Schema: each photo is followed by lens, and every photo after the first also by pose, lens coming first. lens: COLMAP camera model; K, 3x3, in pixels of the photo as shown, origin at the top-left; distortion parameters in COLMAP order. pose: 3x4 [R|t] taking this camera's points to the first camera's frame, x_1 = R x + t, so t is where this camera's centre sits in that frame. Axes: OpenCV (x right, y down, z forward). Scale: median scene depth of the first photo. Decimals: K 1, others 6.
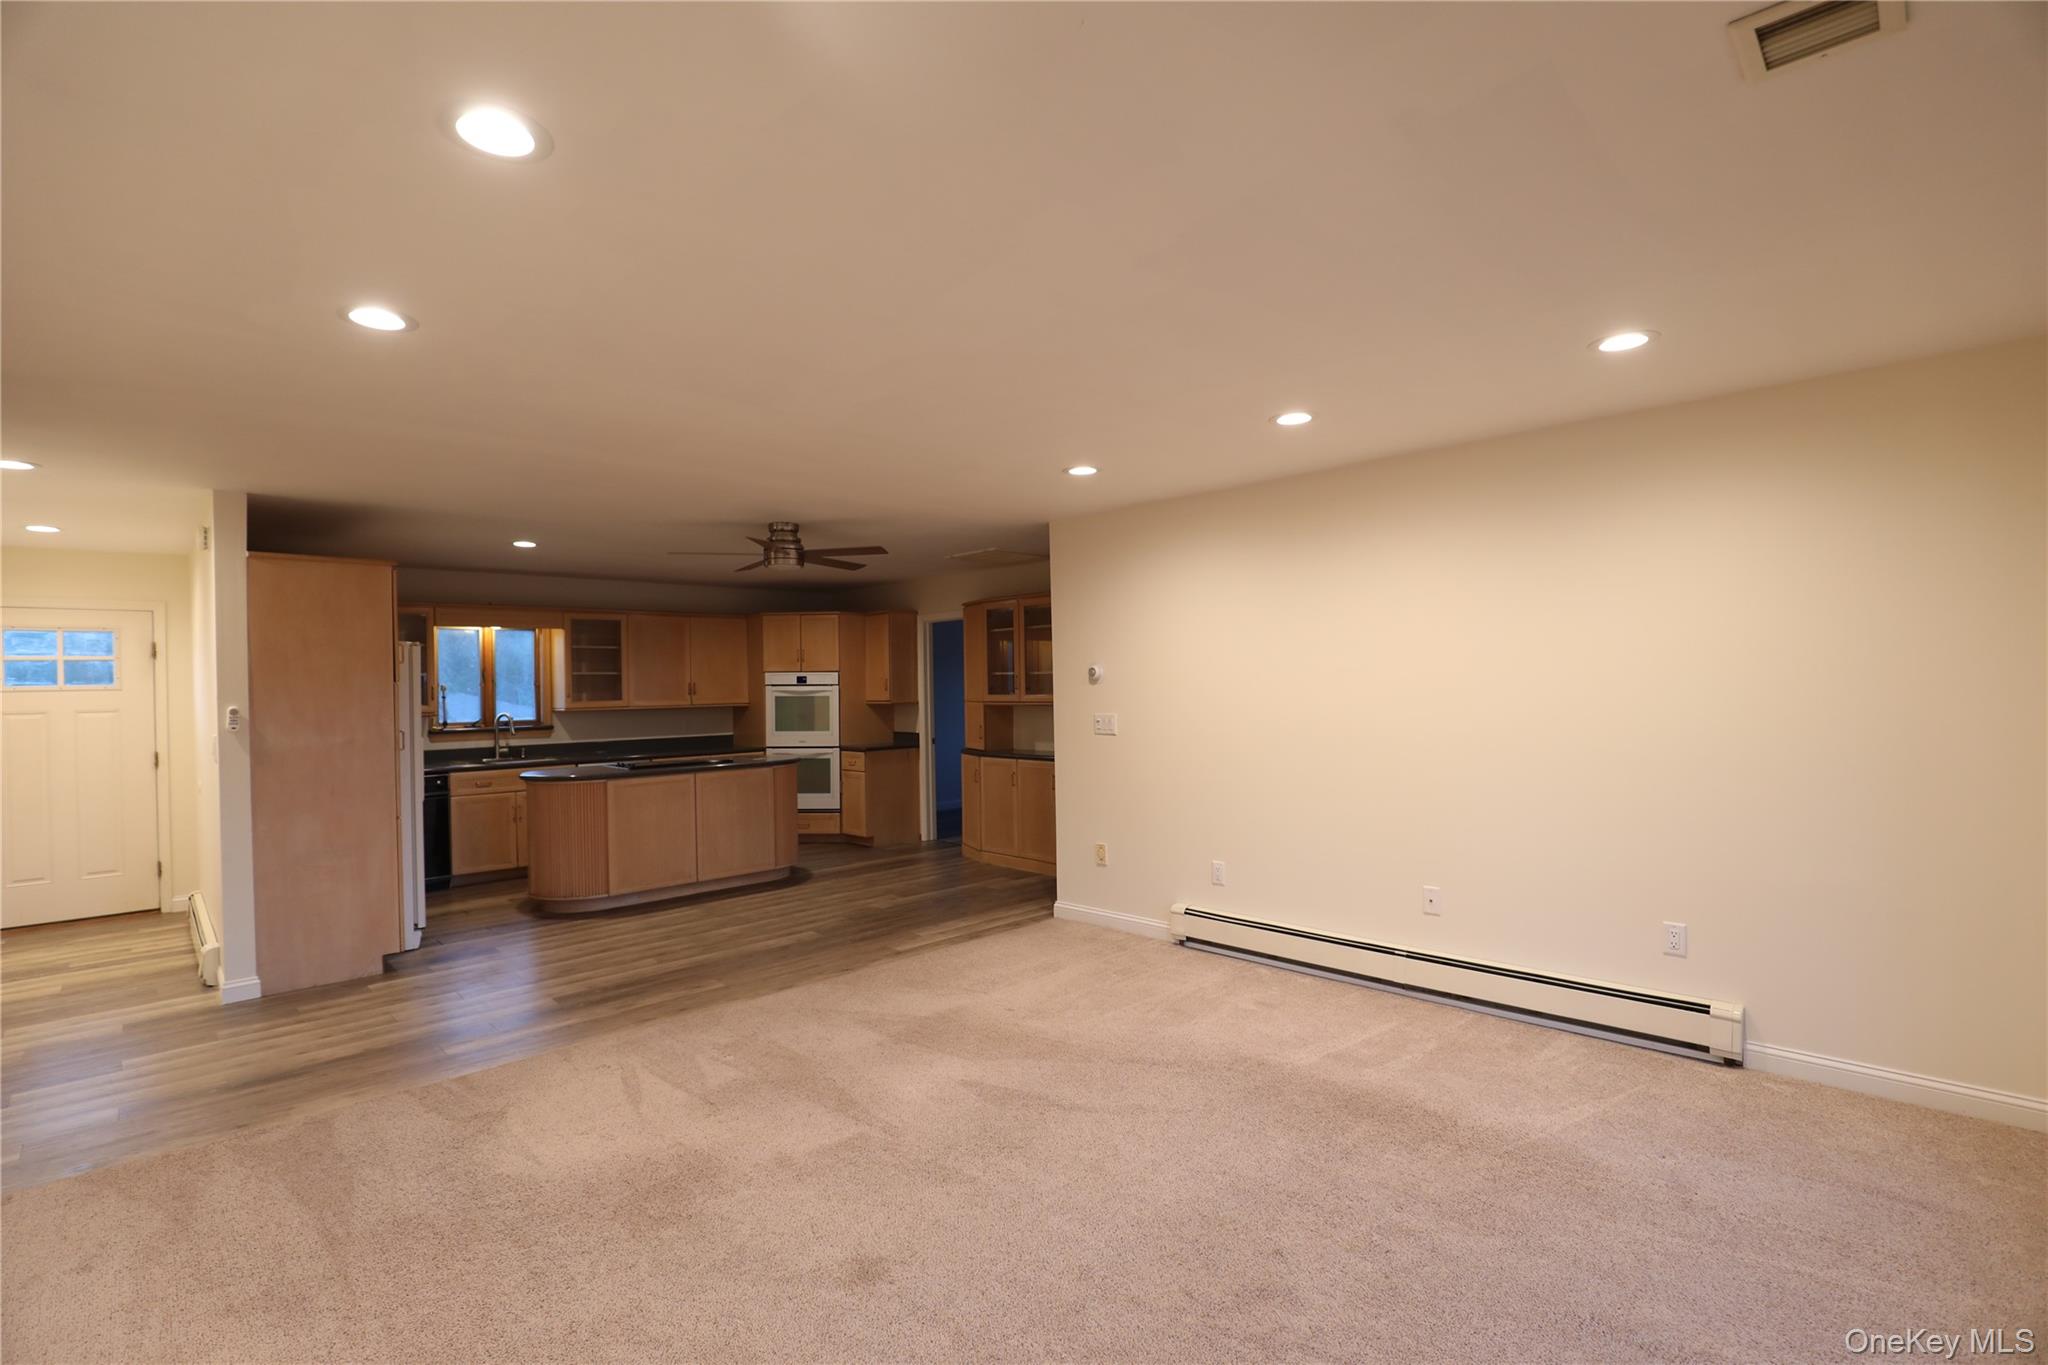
lens RADIAL K [[934.9, 0, 1017.5], [0, 934.9, 685.1], [0, 0, 1]] dist [-0.033798, 0.006351]
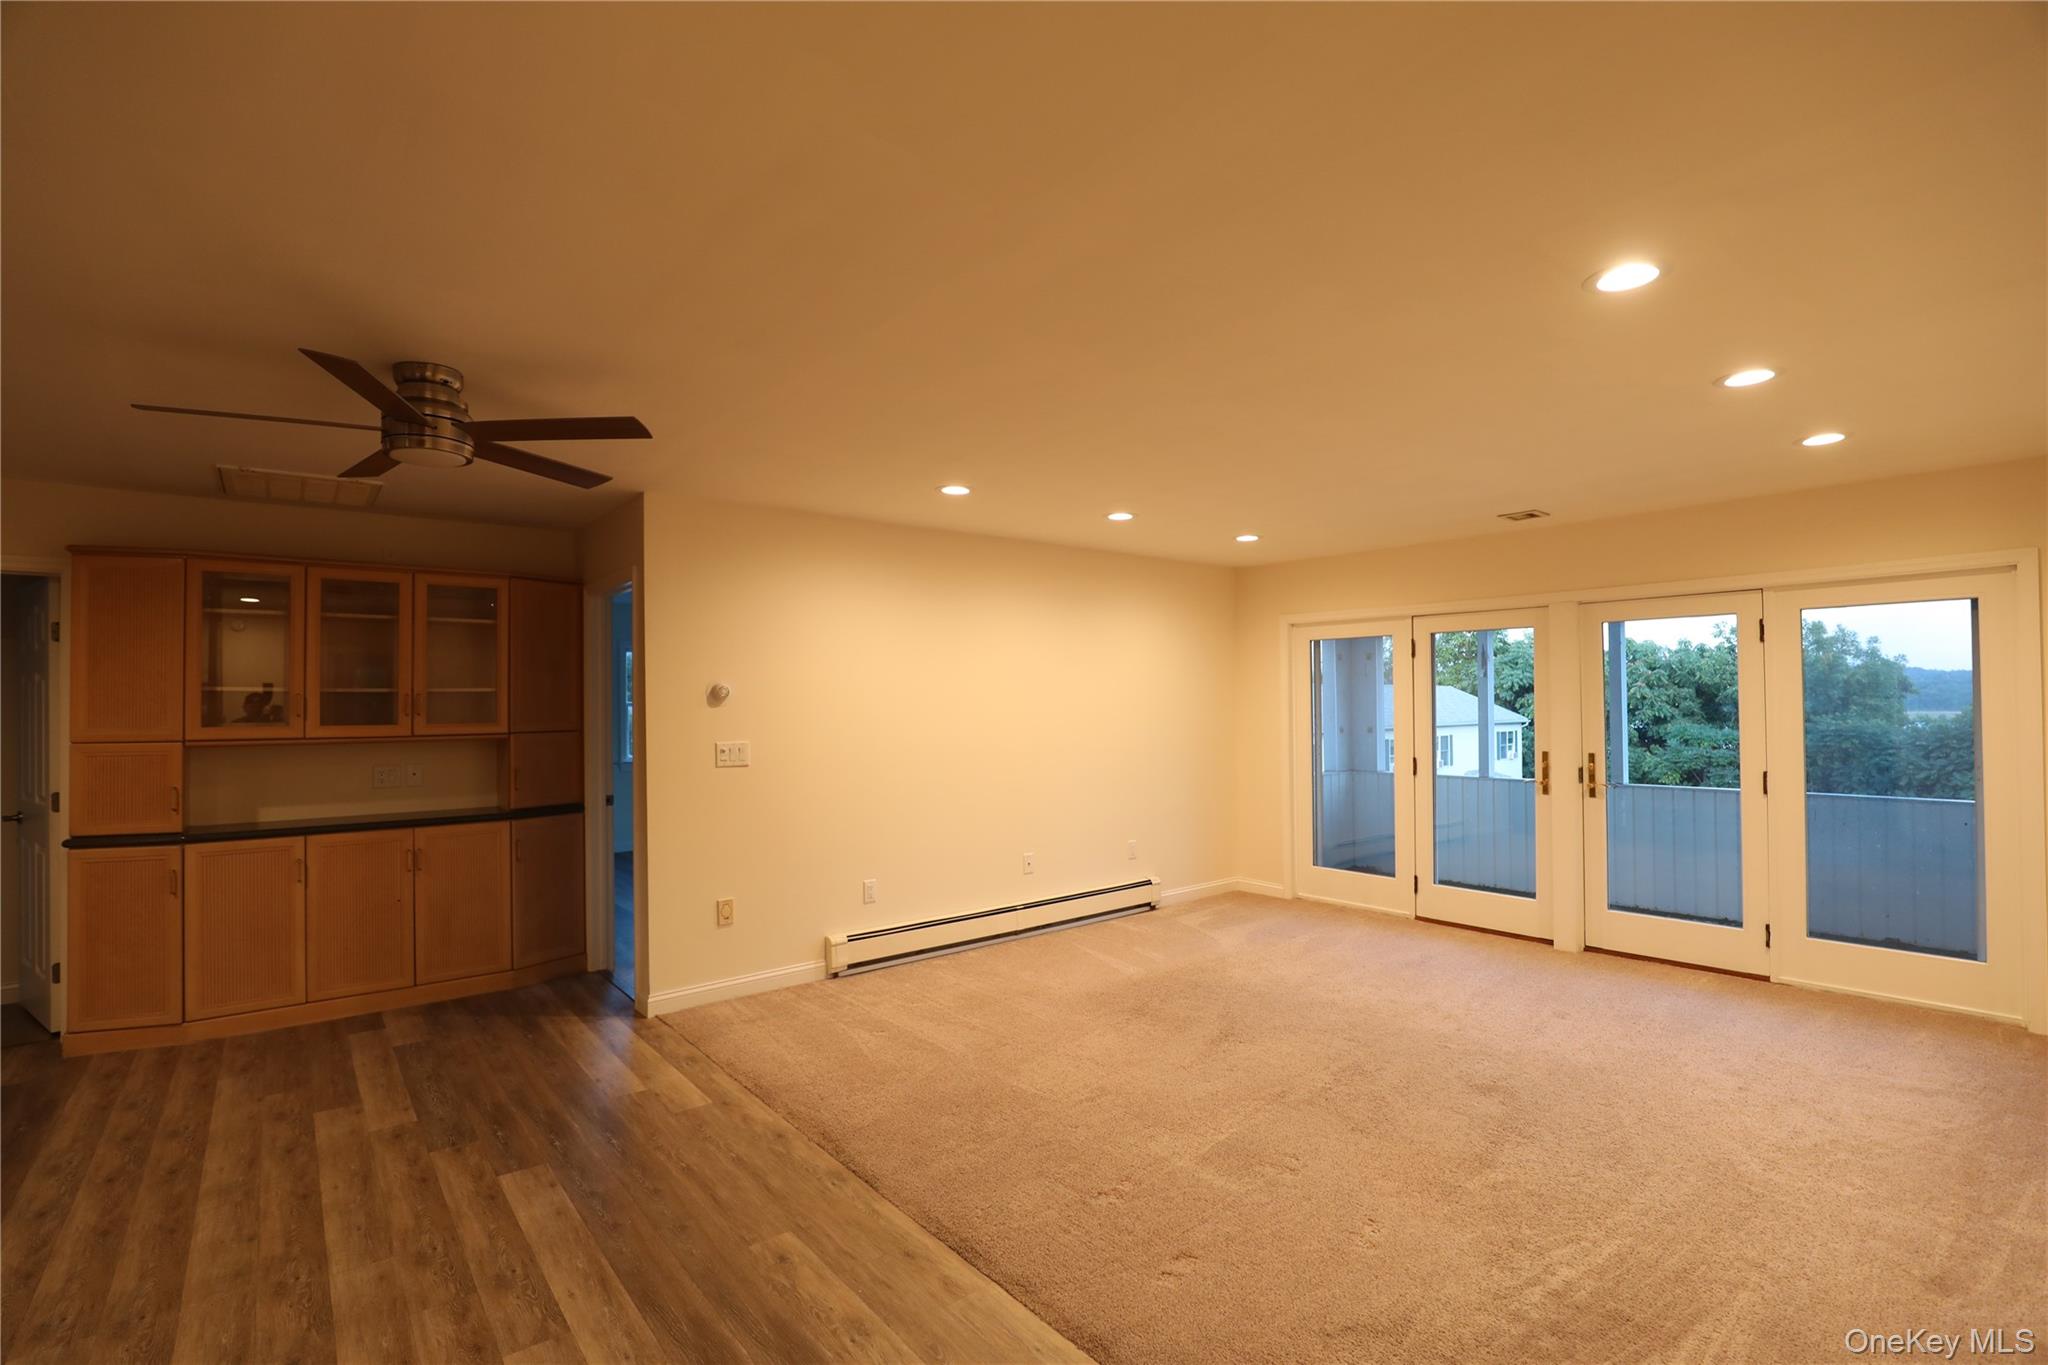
lens RADIAL K [[934.9, 0, 1017.5], [0, 934.9, 685.1], [0, 0, 1]] dist [-0.033798, 0.006351]
pose [[0.085232, 0.037260, 0.995664, -0.576283], [0.008525, 0.999237, -0.038124, 0.011111], [-0.996325, 0.011738, 0.084849, 0.538942]]
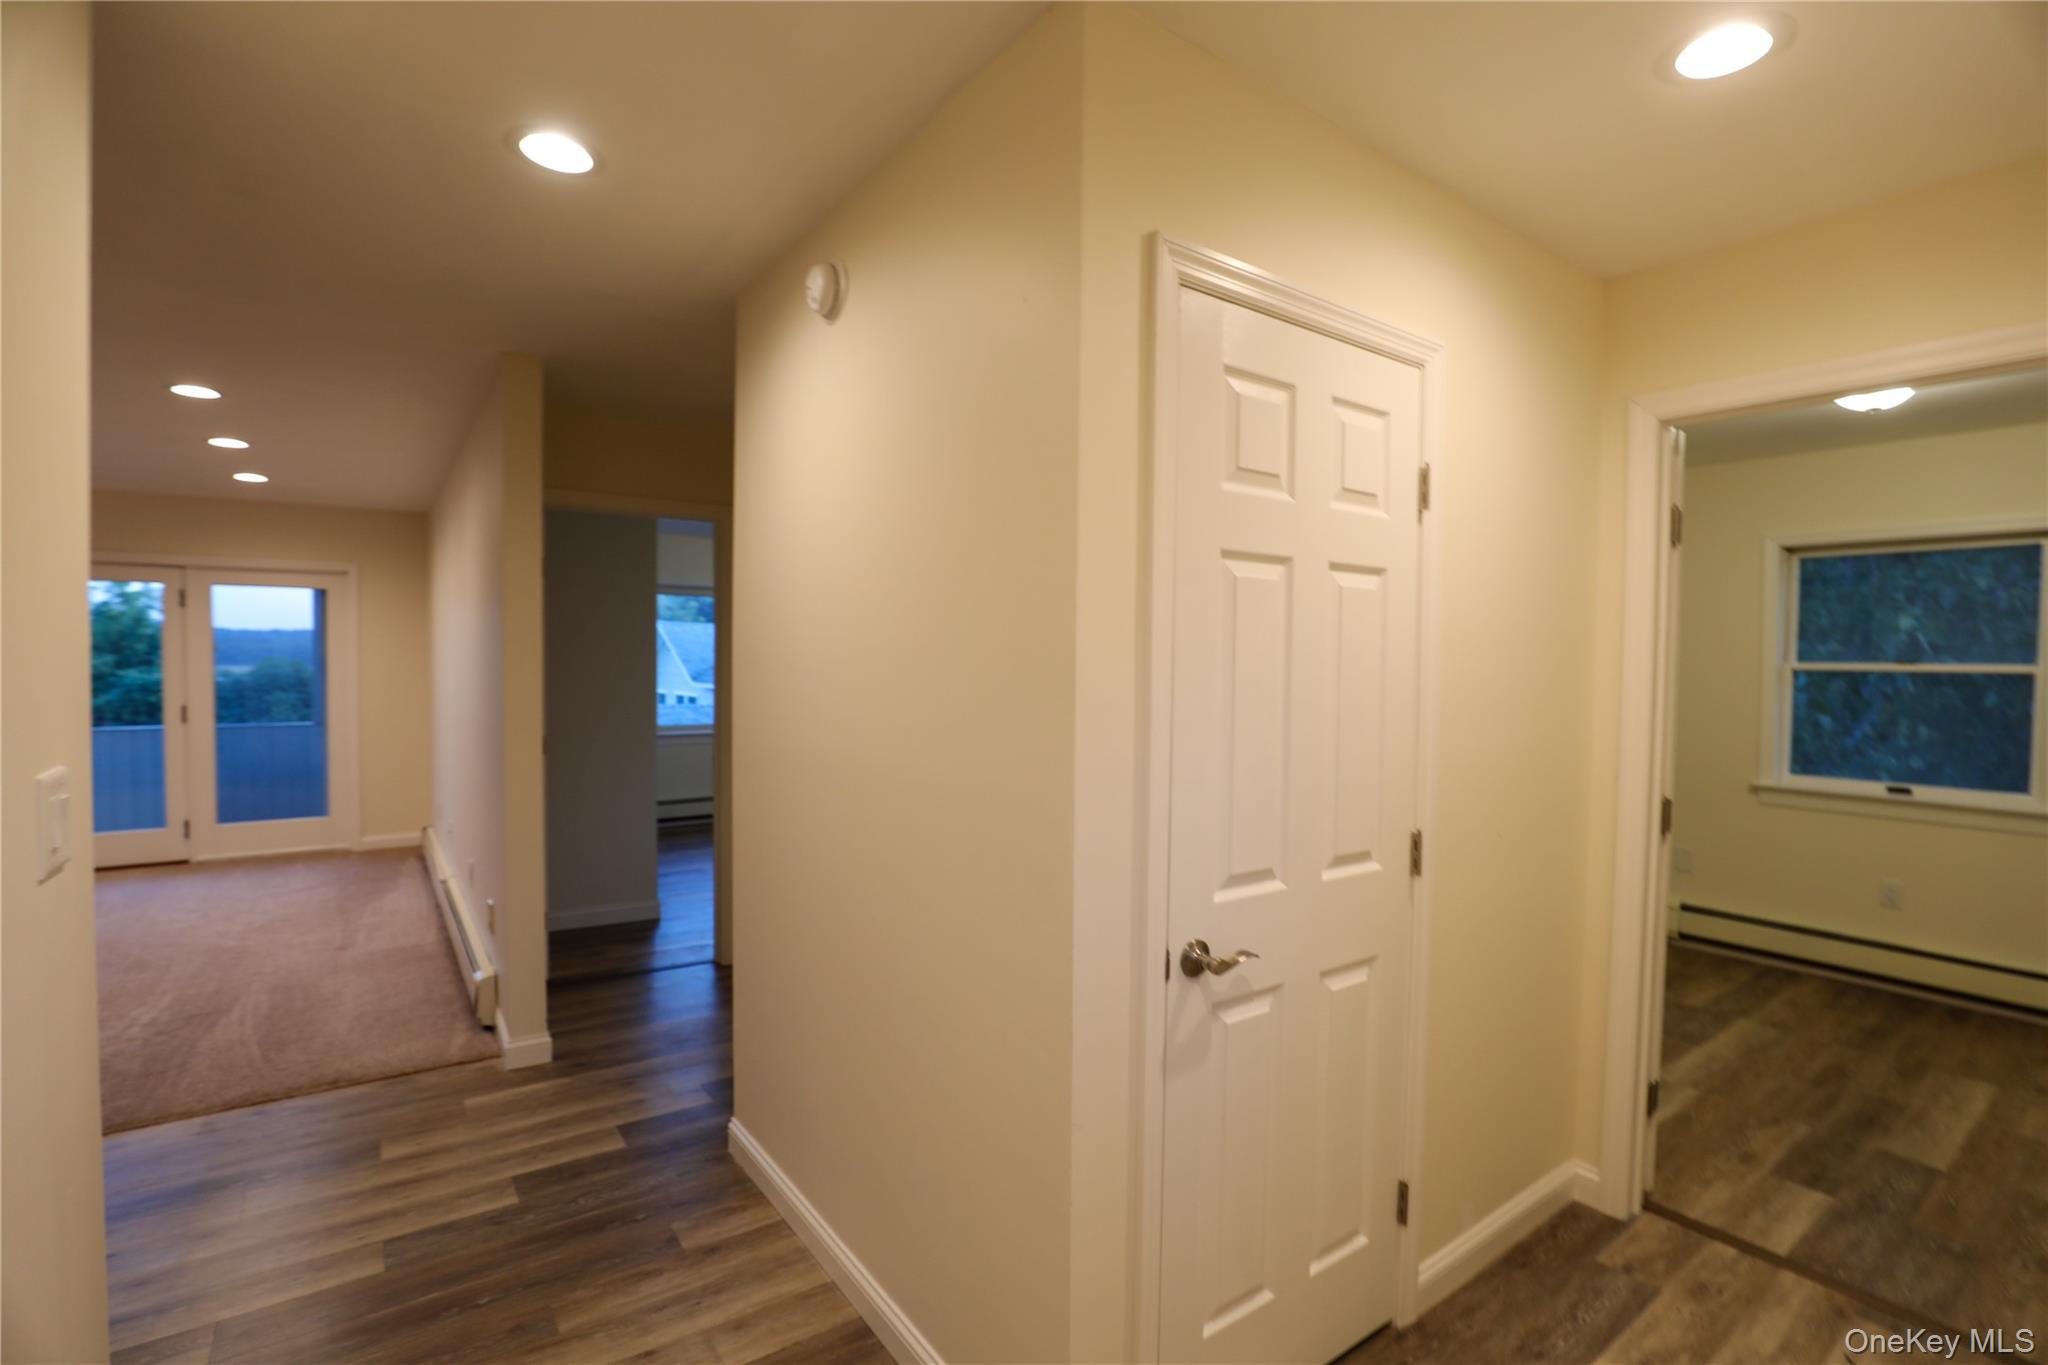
lens RADIAL K [[934.9, 0, 1017.5], [0, 934.9, 685.1], [0, 0, 1]] dist [-0.033798, 0.006351]
pose [[-0.988498, 0.000836, 0.151233, -0.789805], [0.004450, 0.999713, 0.023560, 0.014487], [-0.151170, 0.023962, -0.988217, 0.803434]]
